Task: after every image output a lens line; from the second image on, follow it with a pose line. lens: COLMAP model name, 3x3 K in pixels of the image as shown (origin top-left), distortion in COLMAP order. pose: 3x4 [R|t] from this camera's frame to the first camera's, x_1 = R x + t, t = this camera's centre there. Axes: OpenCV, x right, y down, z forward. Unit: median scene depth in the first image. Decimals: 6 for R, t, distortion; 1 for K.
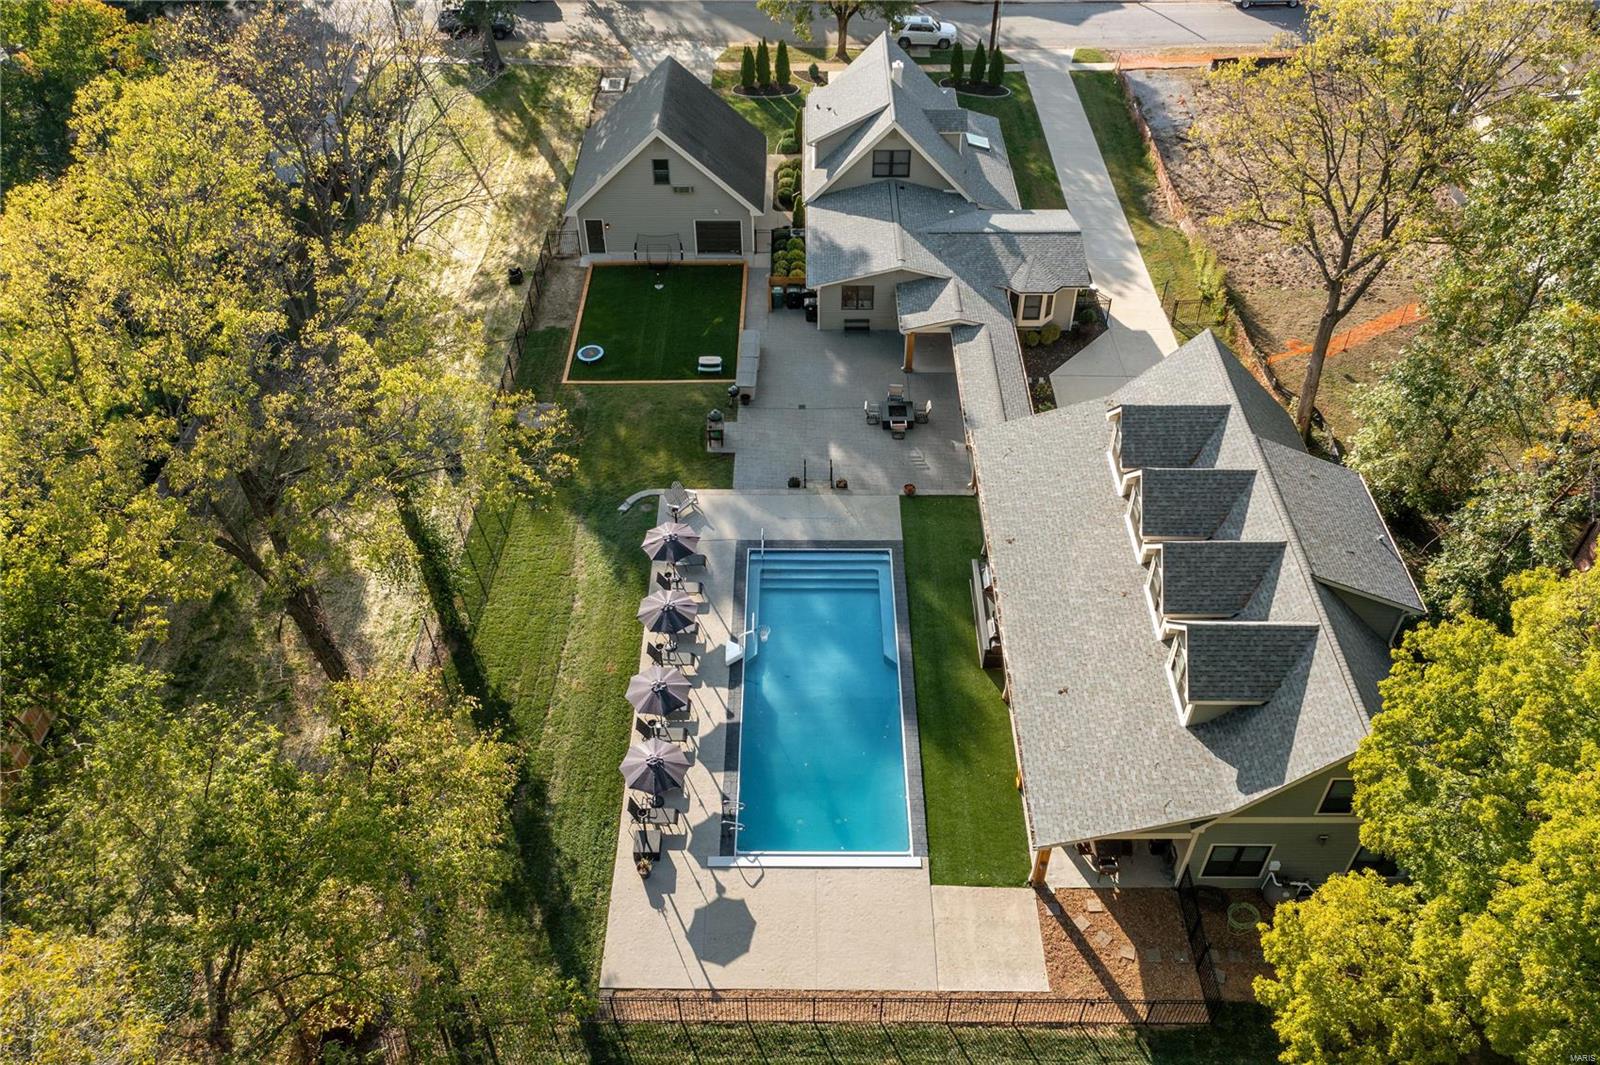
lens RADIAL K [[1259.6, 0, 798.3], [0, 1259.6, 528.4], [0, 0, 1]] dist [-0.015990, -0.010456]
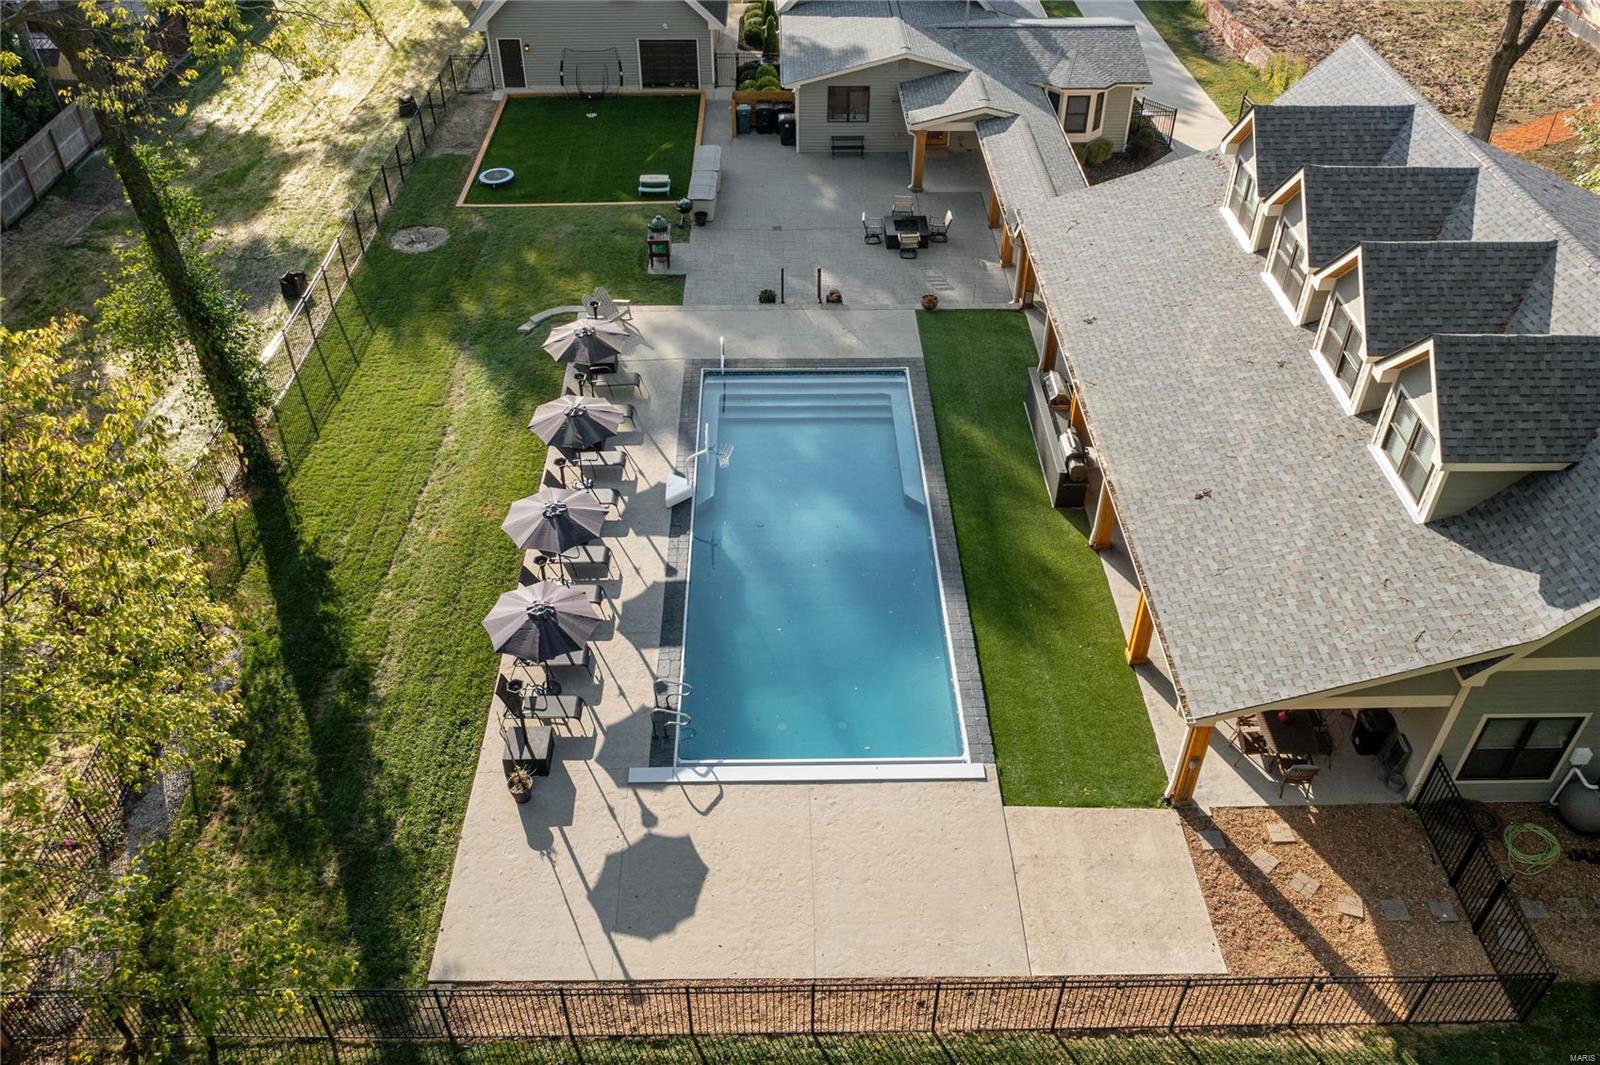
lens RADIAL K [[1259.6, 0, 798.3], [0, 1259.6, 528.4], [0, 0, 1]] dist [-0.015990, -0.010456]
pose [[0.999741, -0.011188, 0.019797, -0.001499], [0.012392, 0.998015, -0.061740, 0.148343], [-0.019067, 0.061969, 0.997896, 0.315016]]
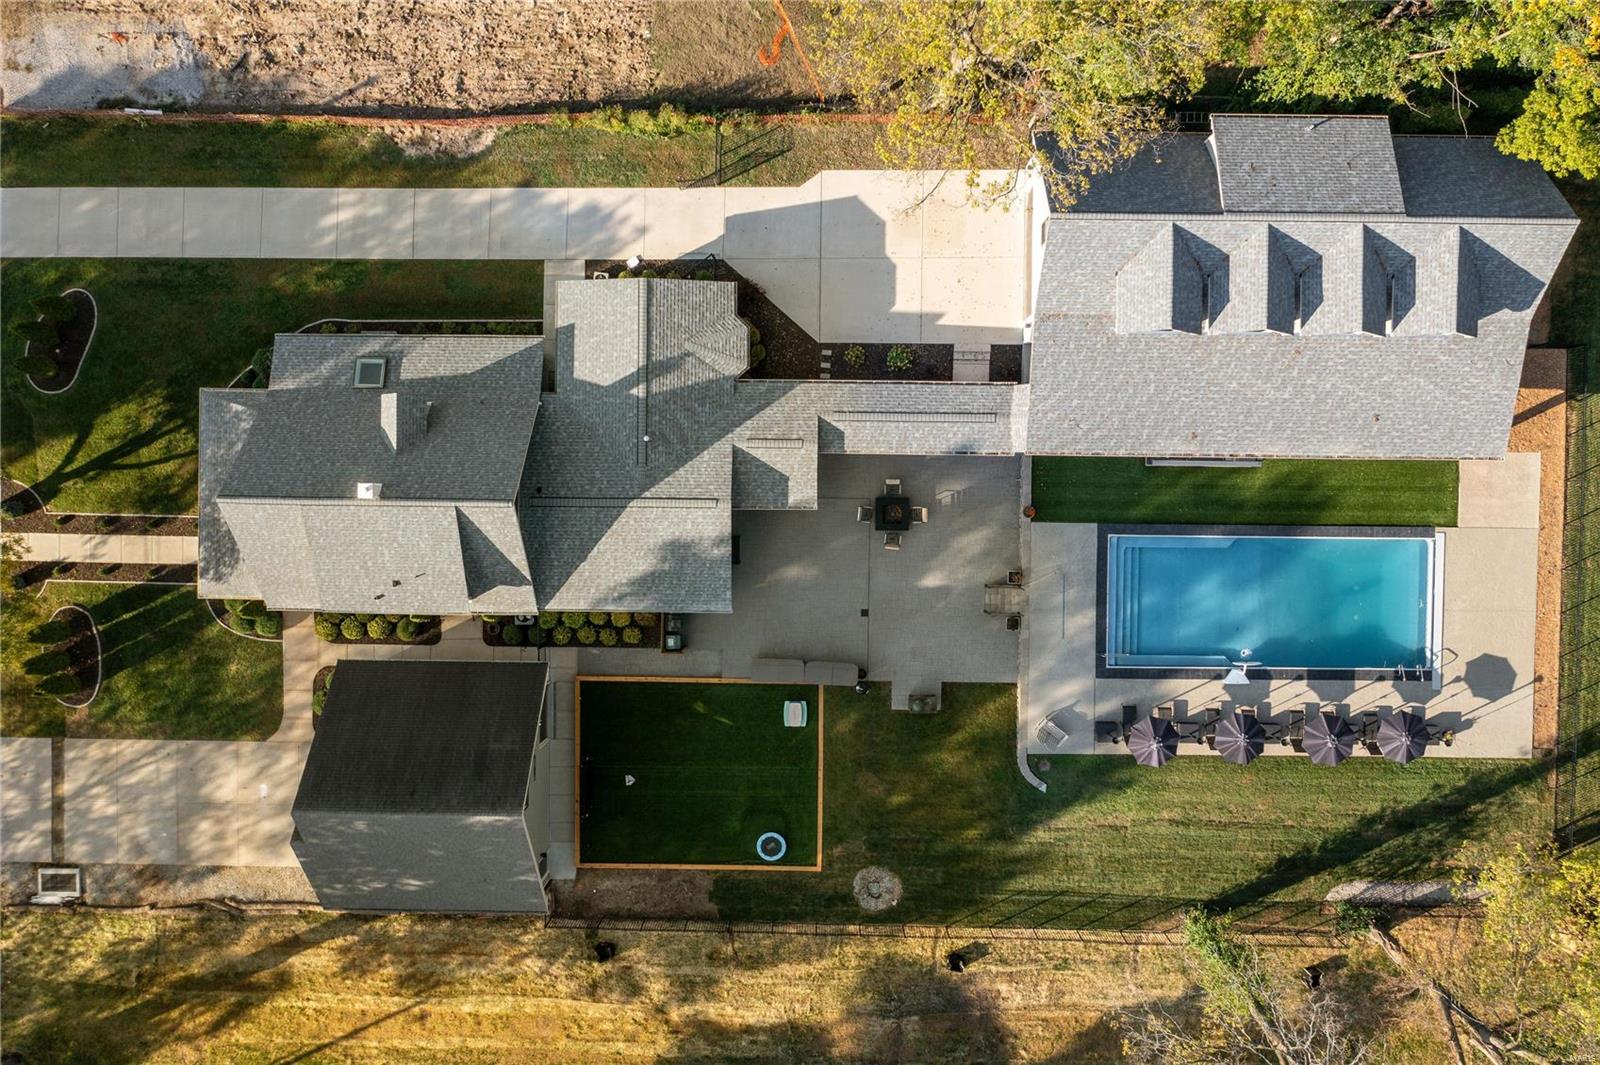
lens RADIAL K [[1259.6, 0, 798.3], [0, 1259.6, 528.4], [0, 0, 1]] dist [-0.015990, -0.010456]
pose [[0.007643, -0.999702, -0.023164, 0.102569], [0.694018, -0.011374, 0.719868, -0.948231], [-0.719917, -0.021578, 0.693725, 0.448967]]
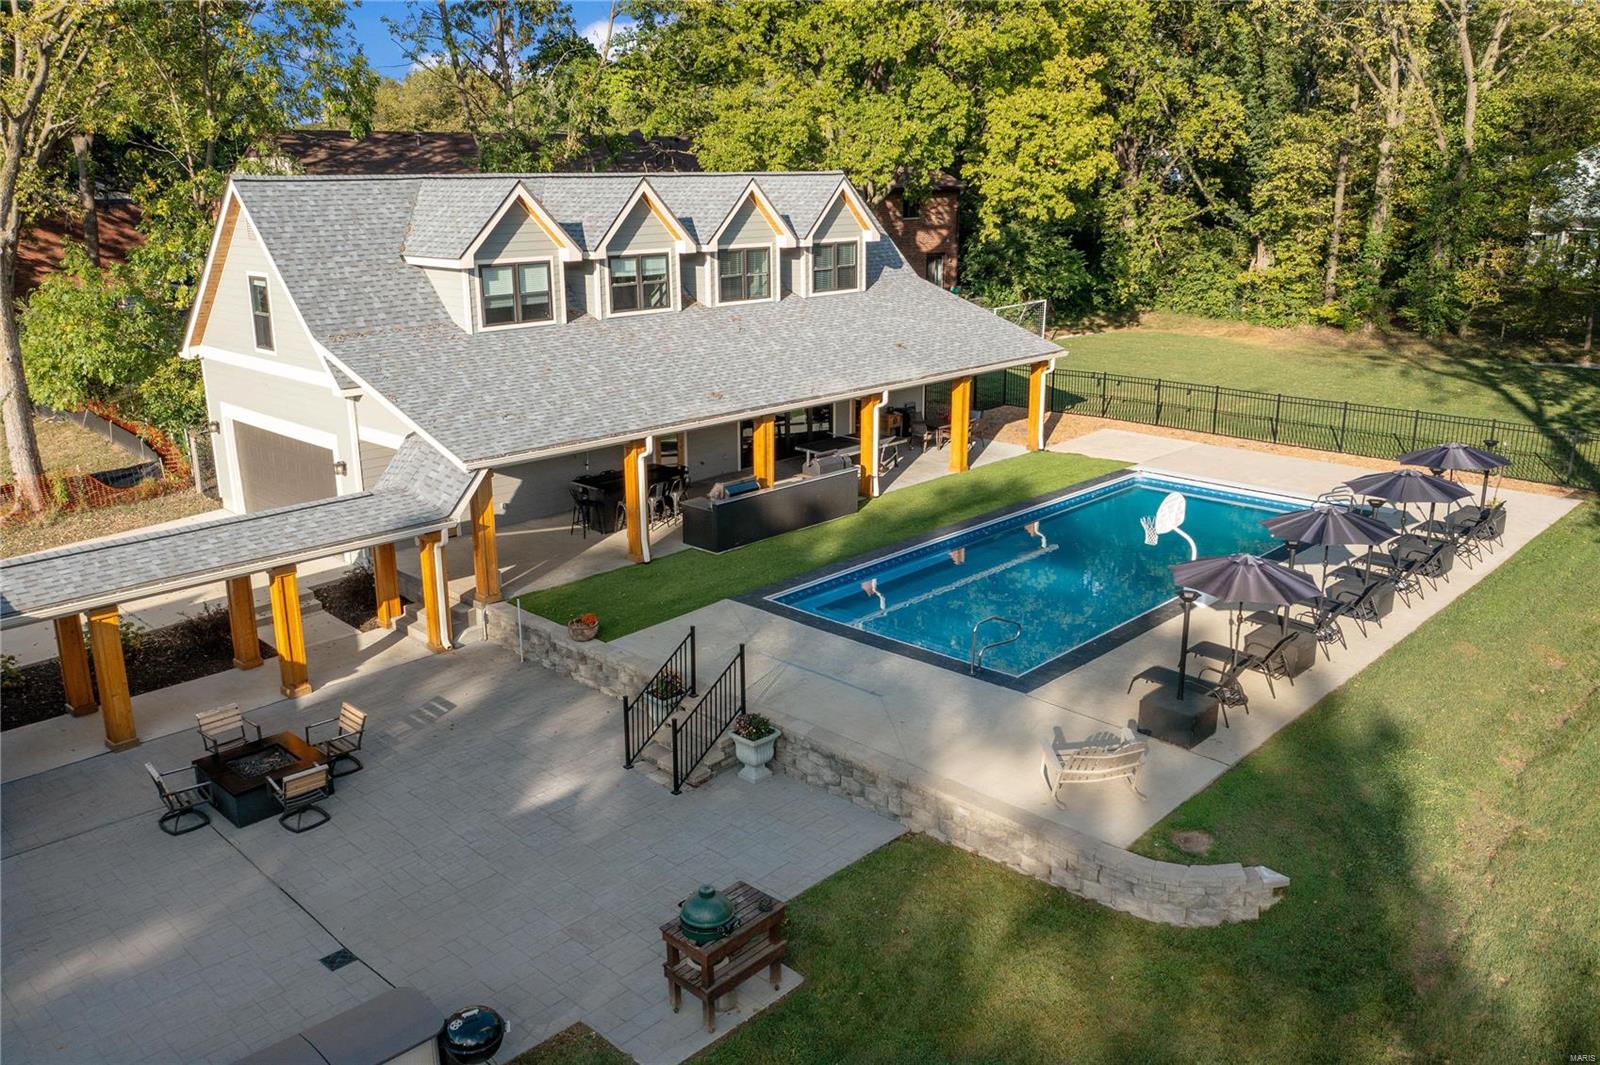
lens RADIAL K [[1259.6, 0, 798.3], [0, 1259.6, 528.4], [0, 0, 1]] dist [-0.015990, -0.010456]
pose [[-0.721732, -0.183558, 0.667390, -0.247149], [0.480843, 0.560598, 0.674181, -0.313218], [-0.497889, 0.807488, -0.316339, 1.130302]]
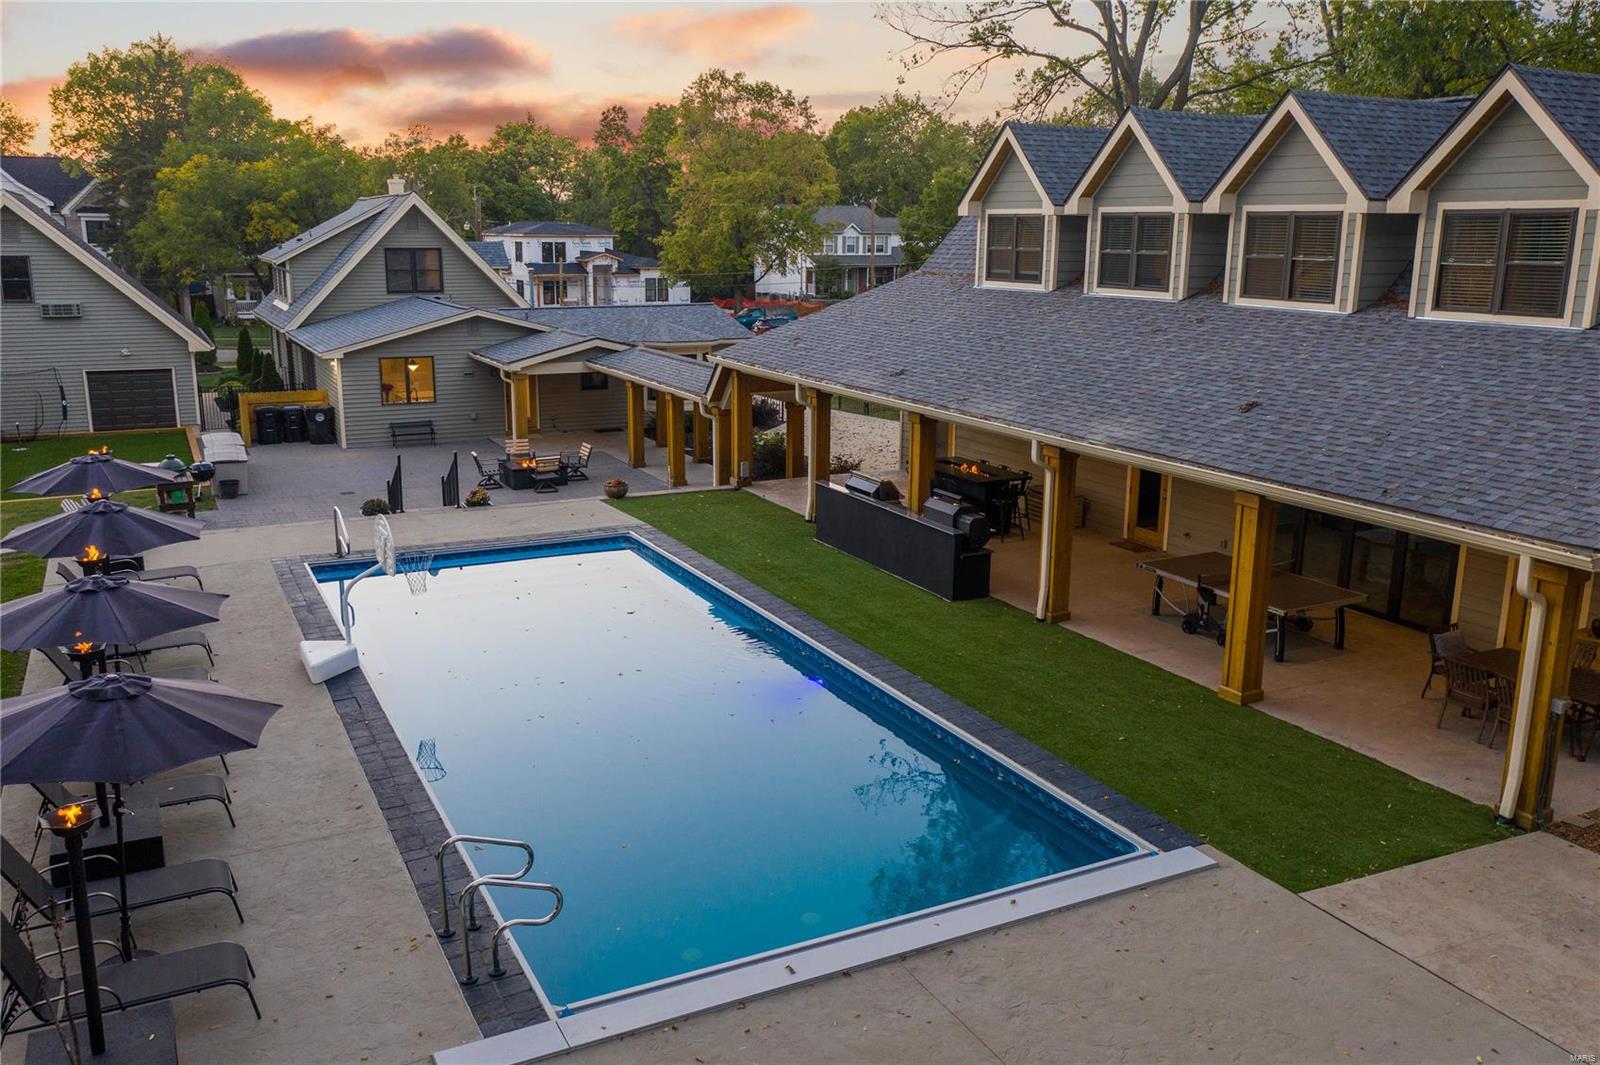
lens RADIAL K [[1275.9, 0, 793.0], [0, 1275.9, 528.3], [0, 0, 1]] dist [0.000201, 0.000262]
pose [[0.889135, -0.095282, 0.447617, -0.084309], [0.306816, 0.849828, -0.428552, 0.237414], [-0.339564, 0.518377, 0.784845, 0.614183]]
